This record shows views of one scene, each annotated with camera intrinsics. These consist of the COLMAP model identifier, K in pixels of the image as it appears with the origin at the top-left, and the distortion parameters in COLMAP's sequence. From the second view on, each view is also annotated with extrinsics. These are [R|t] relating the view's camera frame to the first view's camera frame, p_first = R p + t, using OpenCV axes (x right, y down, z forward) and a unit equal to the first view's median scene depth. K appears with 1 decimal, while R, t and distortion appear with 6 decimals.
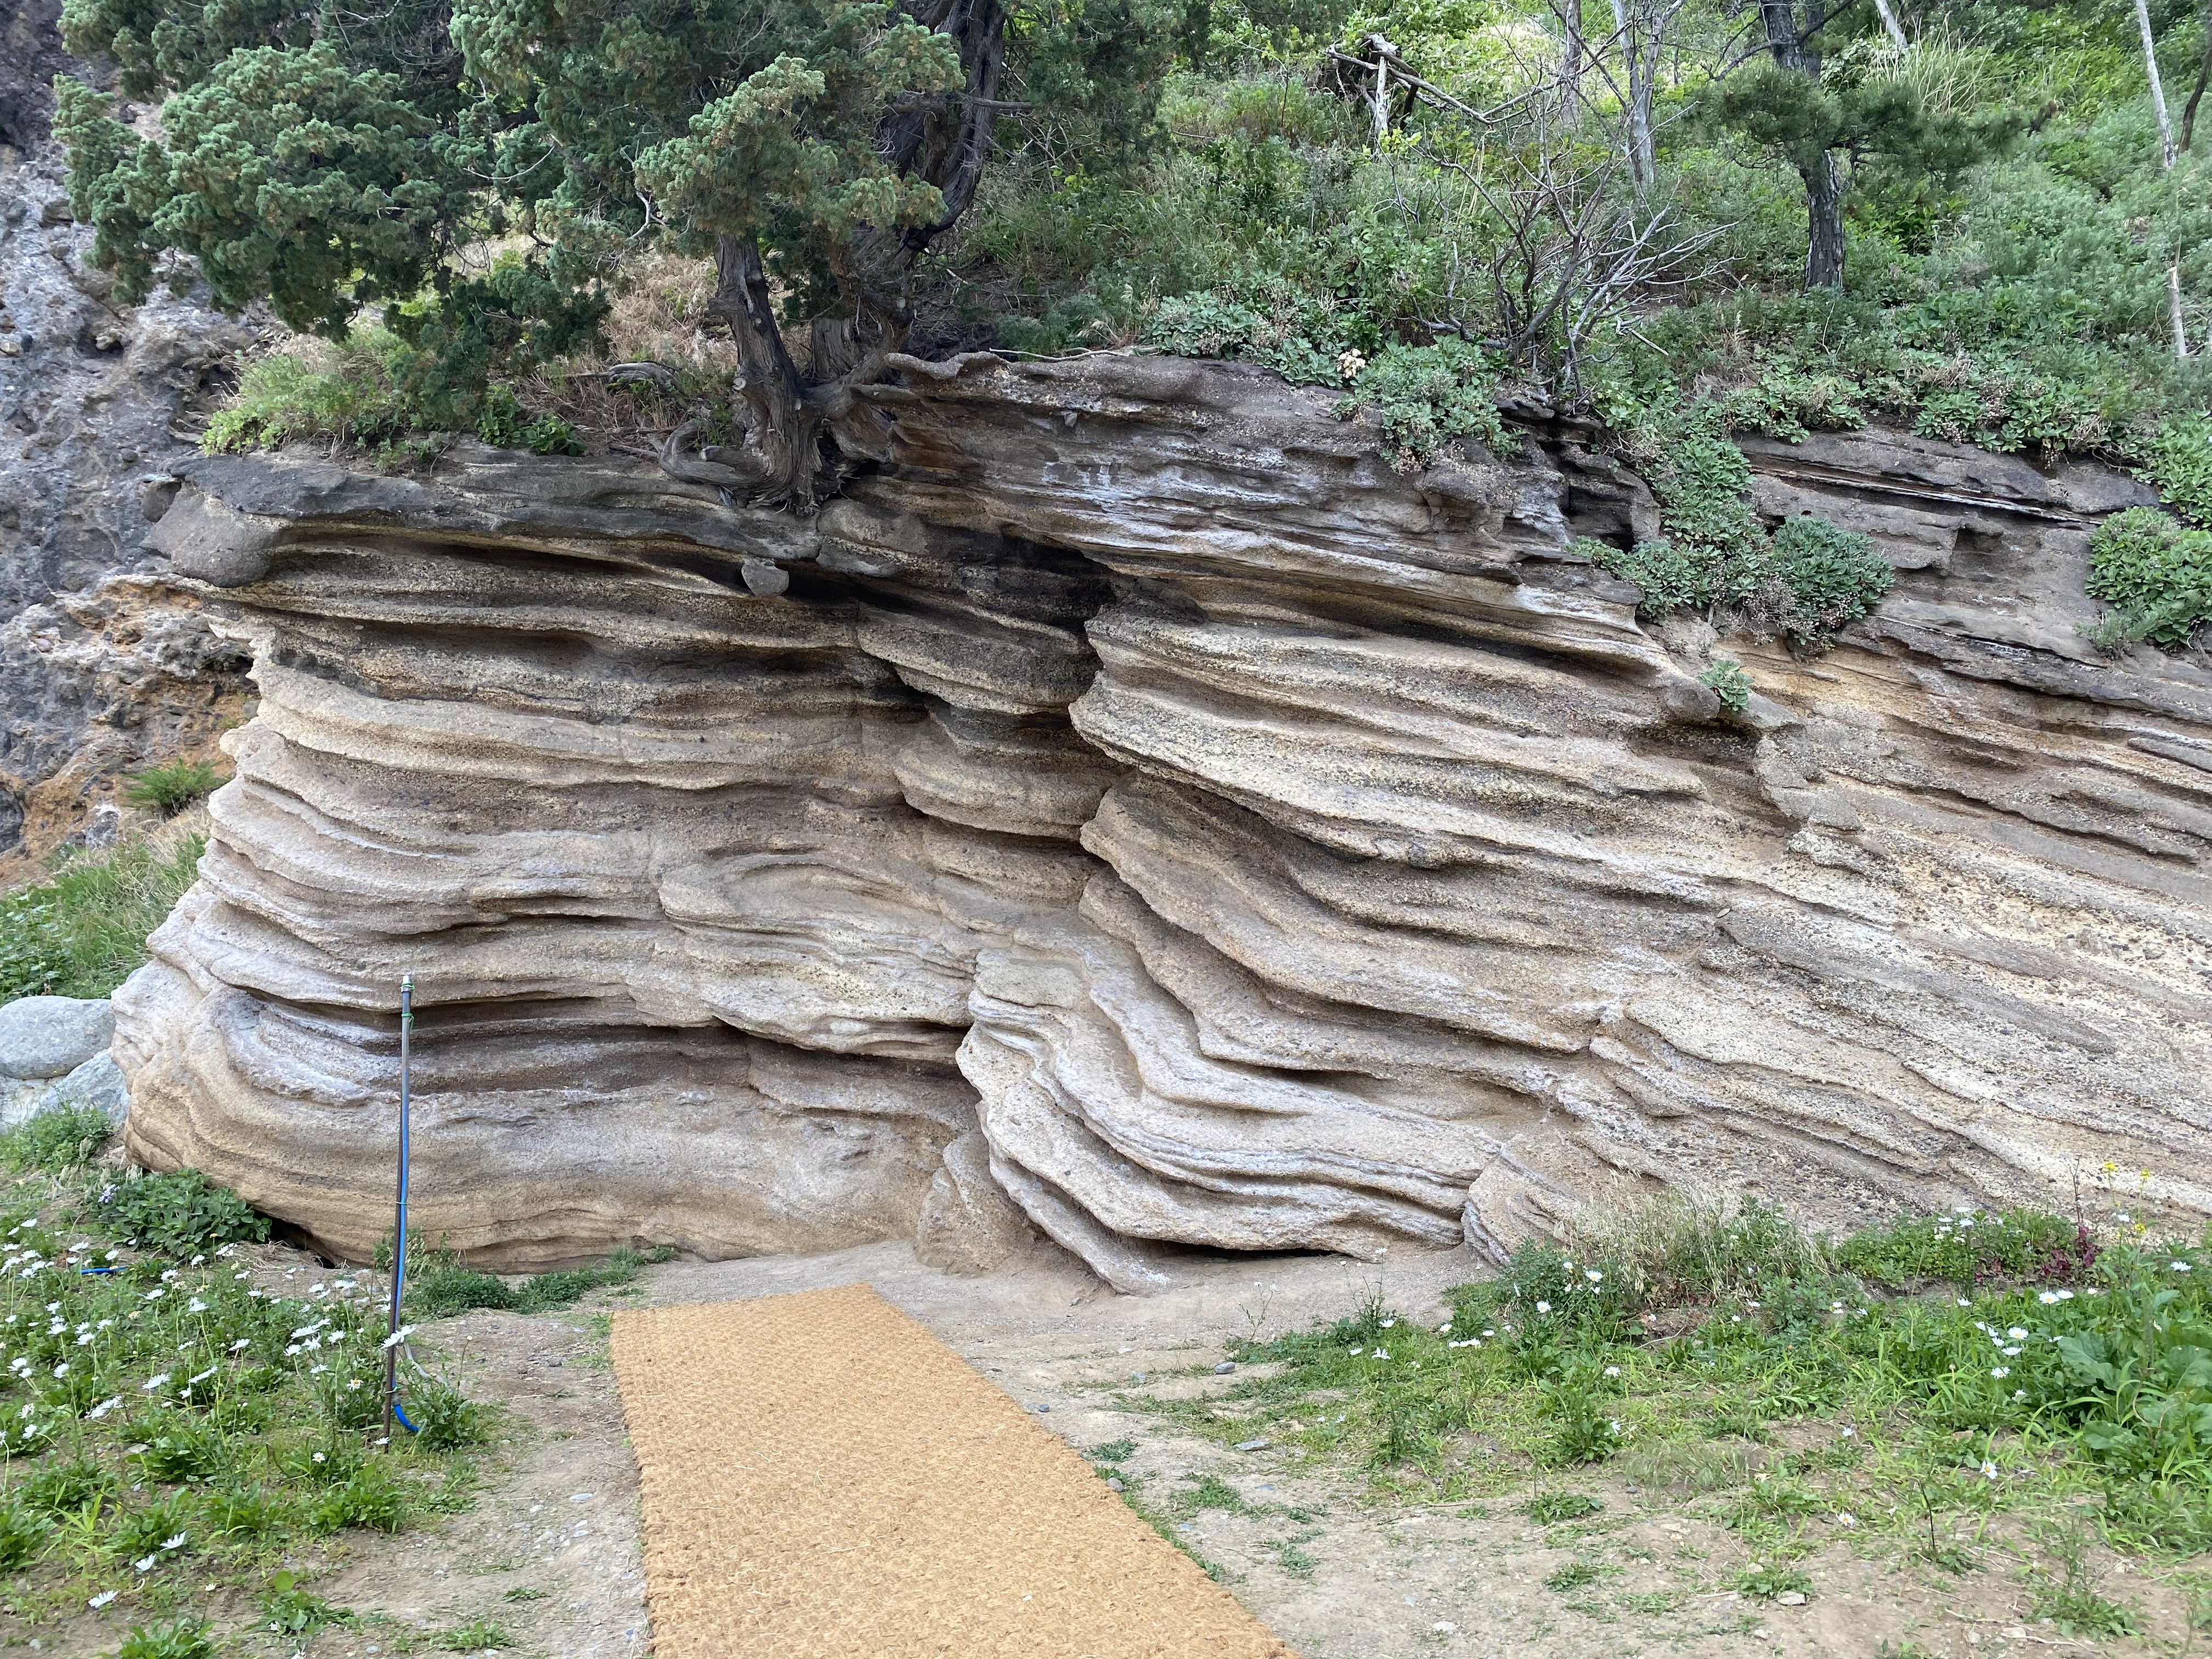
lens RADIAL K [[1699.7, 0, 1118.2], [0, 1699.7, 798.7], [0, 0, 1]] dist [0.077807, -0.219995]
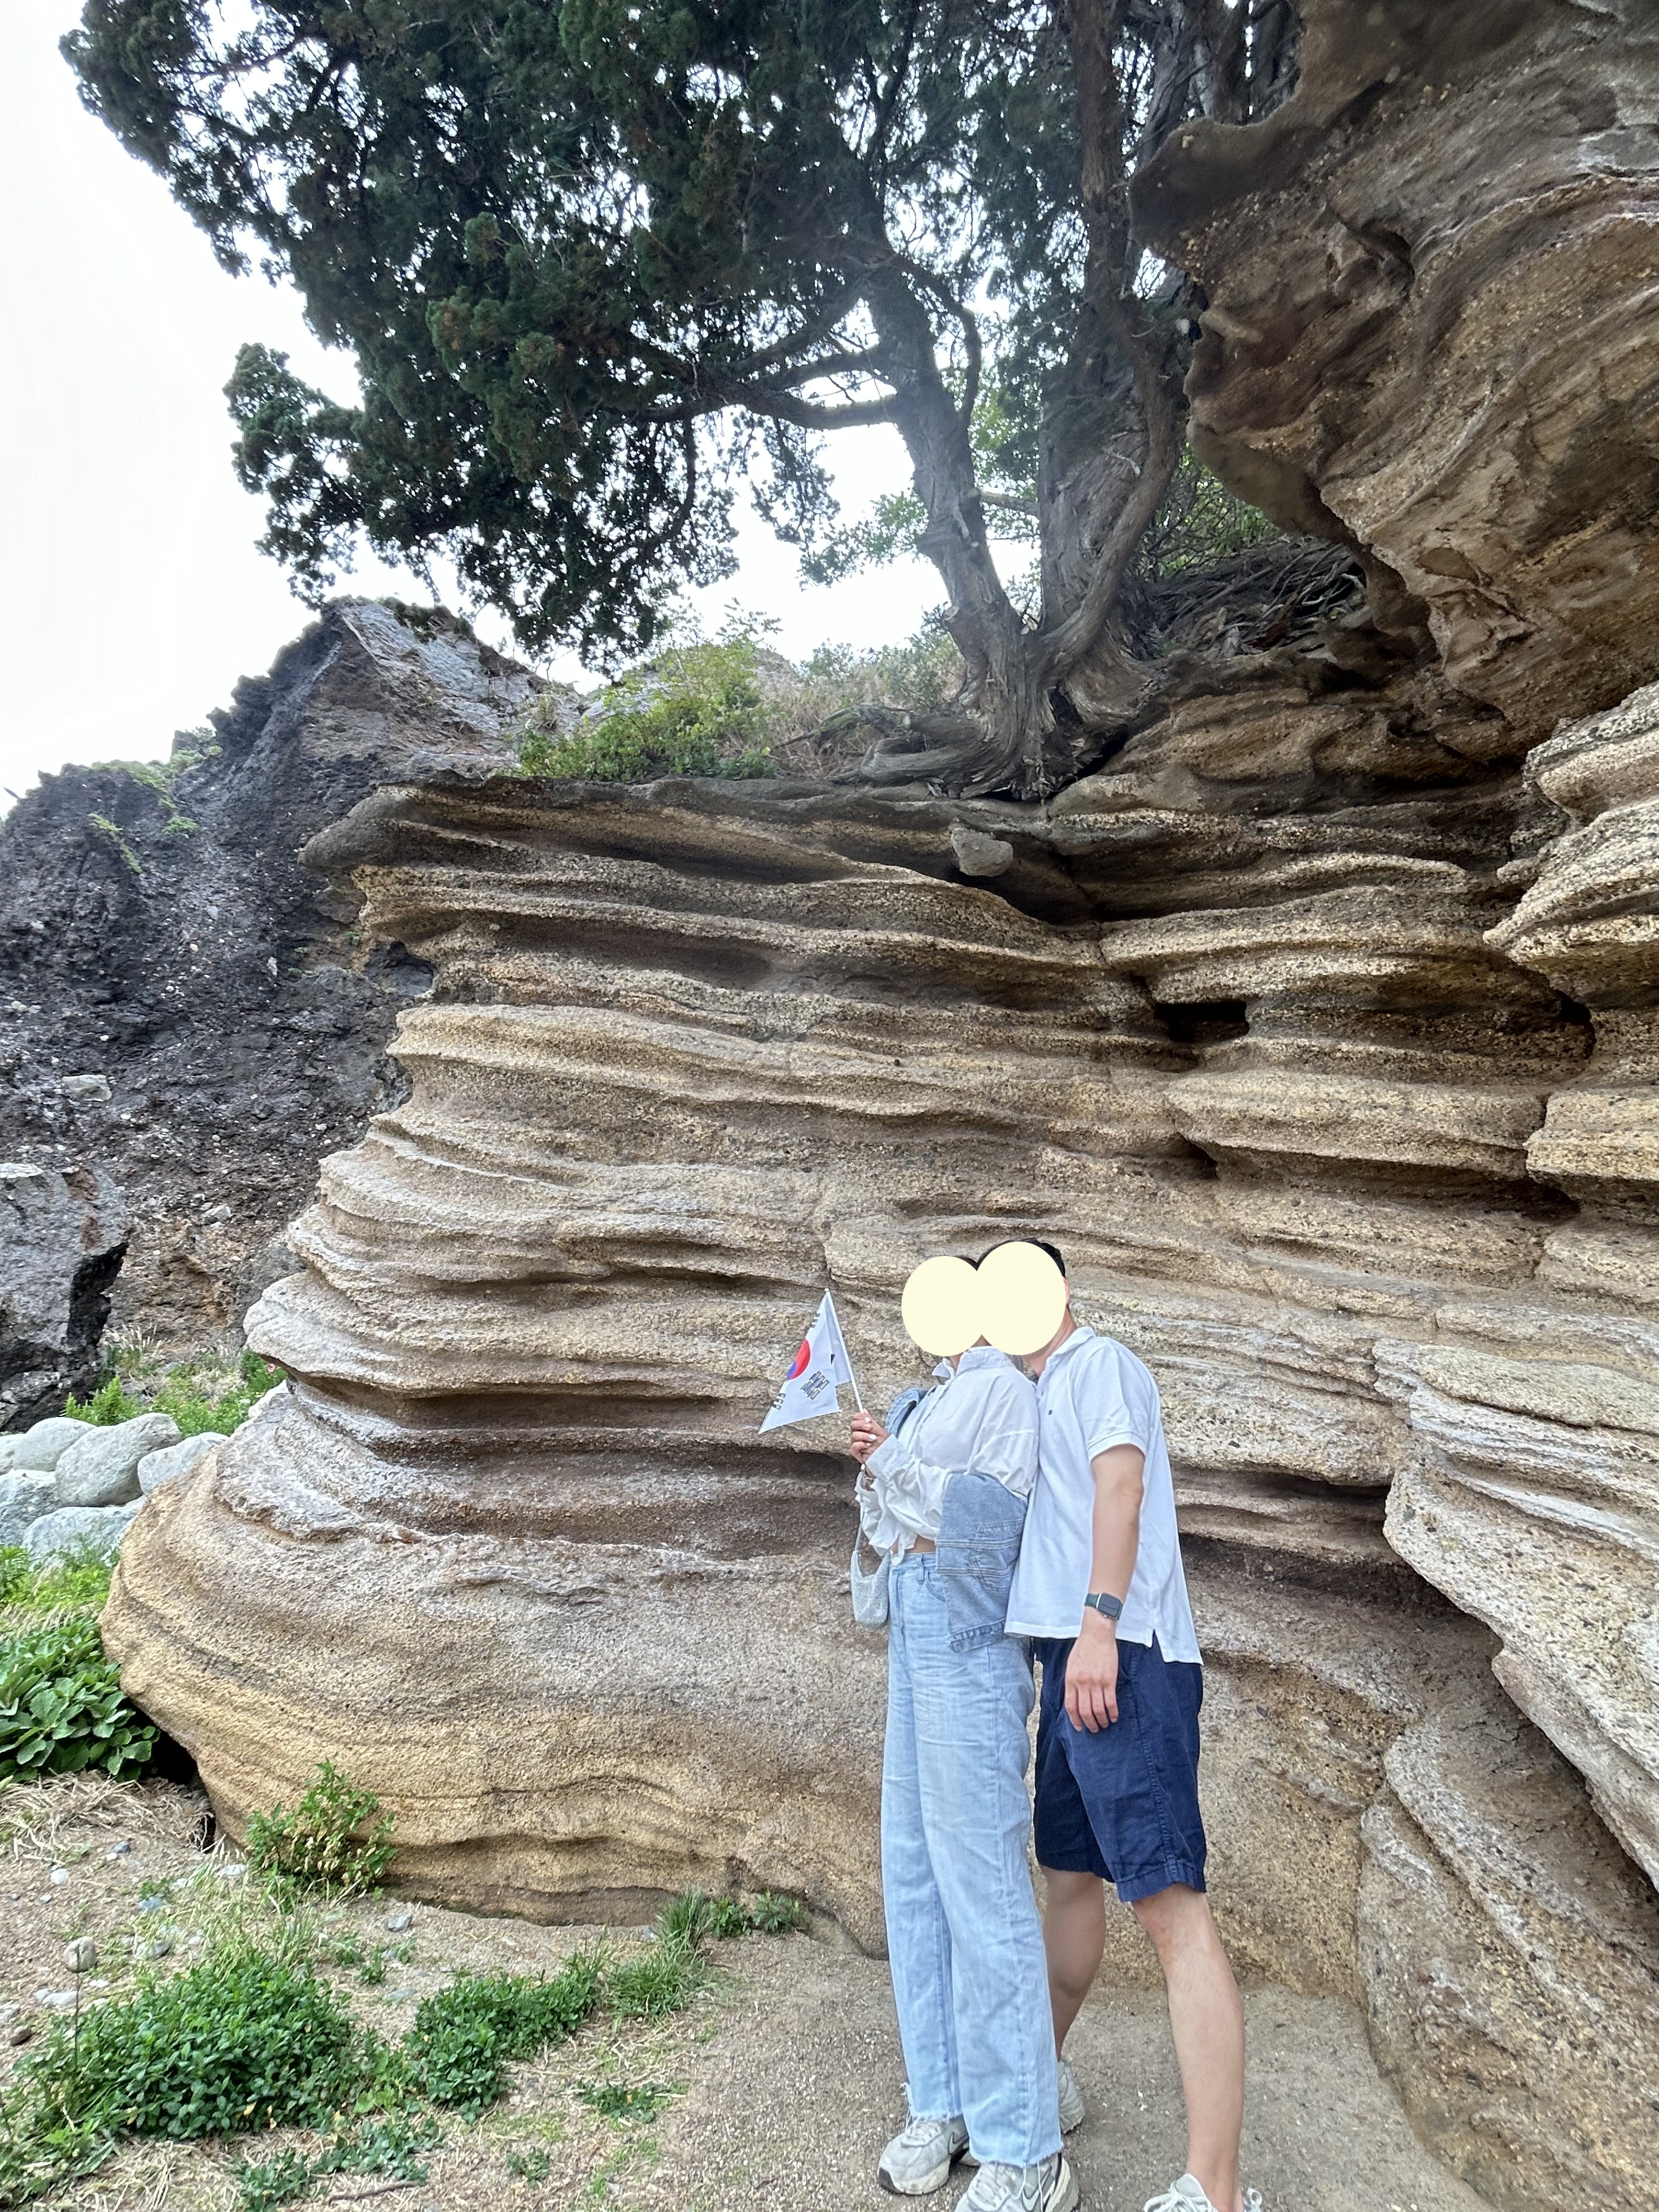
lens RADIAL K [[1075.4, 0, 829.5], [0, 1075.4, 1106.0], [0, 0, 1]] dist [0.029267, -0.046755]
pose [[0.941266, -0.052692, -0.333530, -0.125841], [-0.036460, 0.966115, -0.255526, 0.111170], [0.335692, 0.252678, 0.907449, 0.614802]]
